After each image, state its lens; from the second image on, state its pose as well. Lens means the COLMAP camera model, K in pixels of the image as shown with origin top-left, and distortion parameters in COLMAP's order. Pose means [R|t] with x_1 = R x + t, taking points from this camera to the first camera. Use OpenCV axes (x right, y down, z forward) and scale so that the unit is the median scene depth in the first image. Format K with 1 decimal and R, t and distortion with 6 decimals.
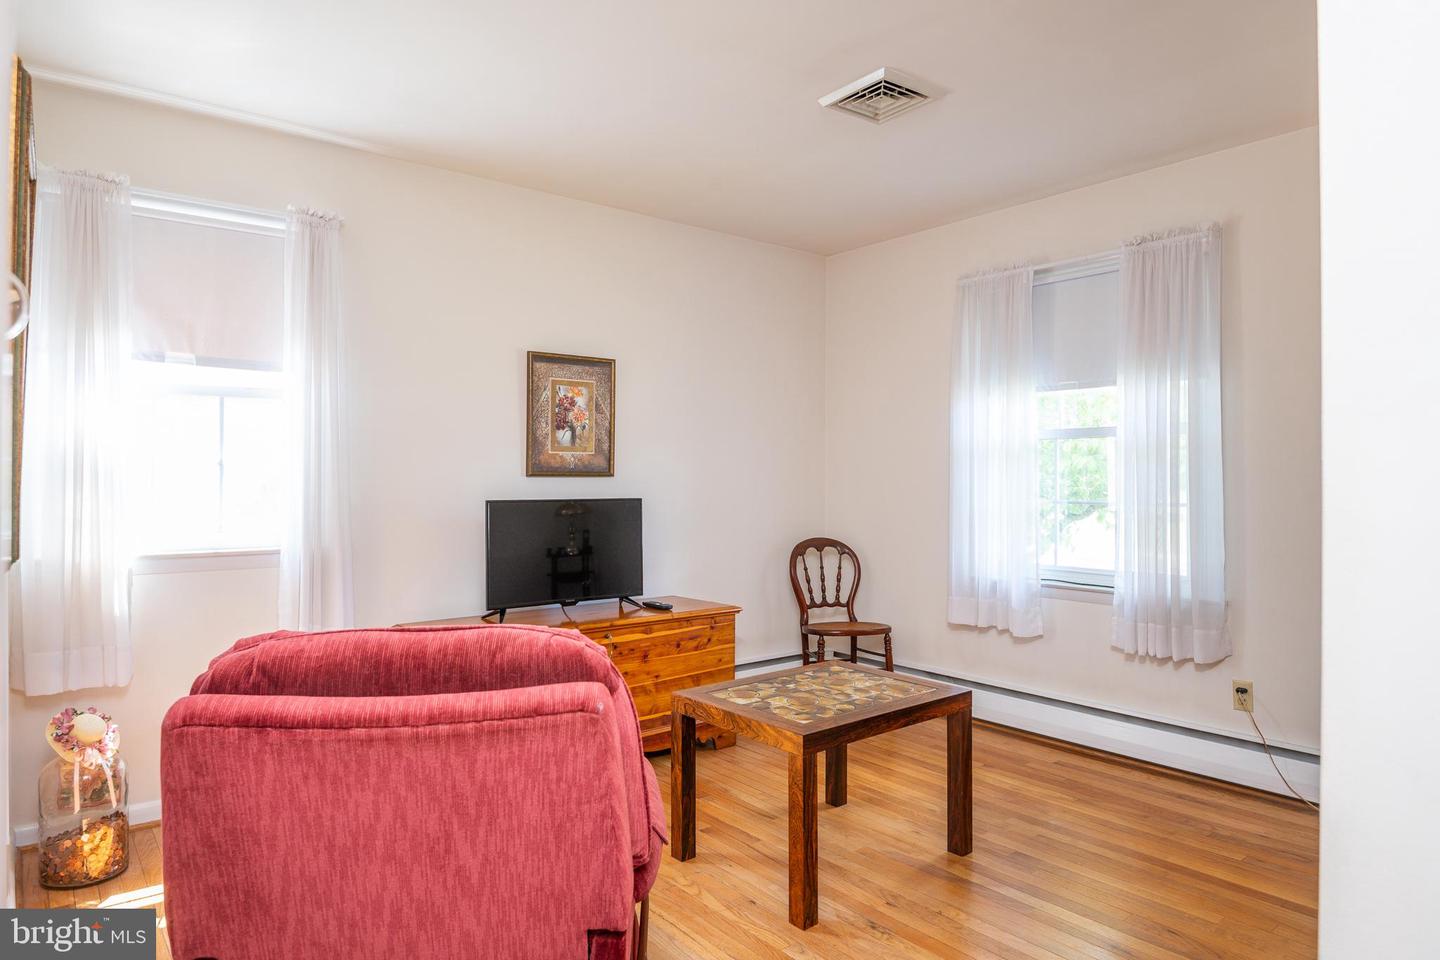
lens RADIAL K [[890.5, 0, 735.9], [0, 890.5, 484.0], [0, 0, 1]] dist [0.024729, -0.023961]
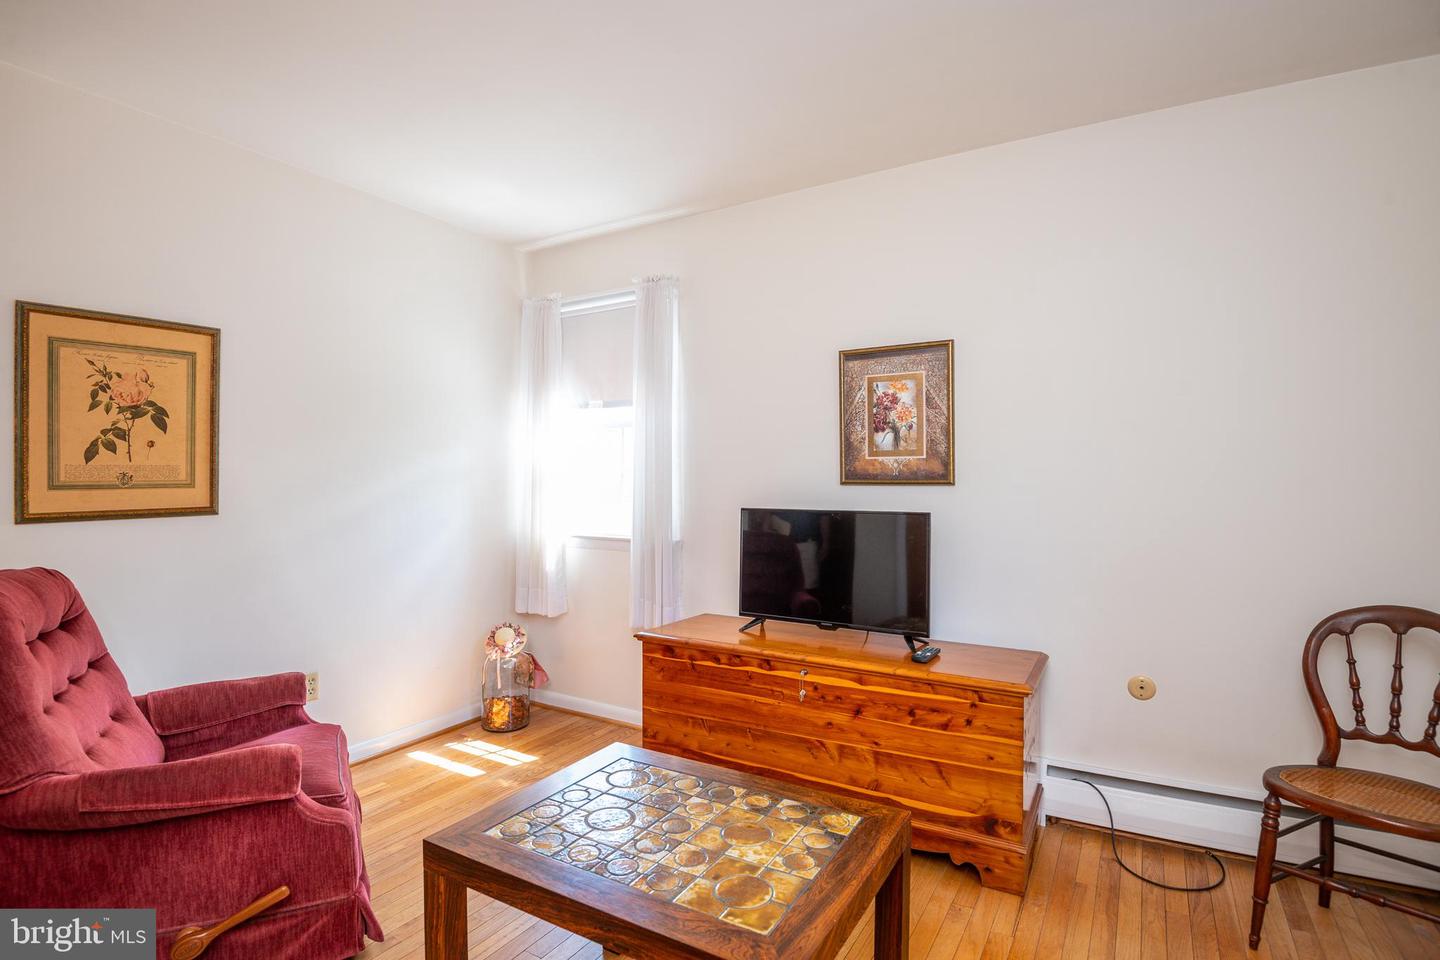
lens RADIAL K [[698.3, 0, 720.0], [0, 698.3, 480.0], [0, 0, 1]] dist [-0.039613, -0.000710]
pose [[0.318912, -0.009406, -0.947738, 0.408046], [-0.013369, 0.999807, -0.014422, -0.001188], [0.947690, 0.017269, 0.318724, 0.631299]]
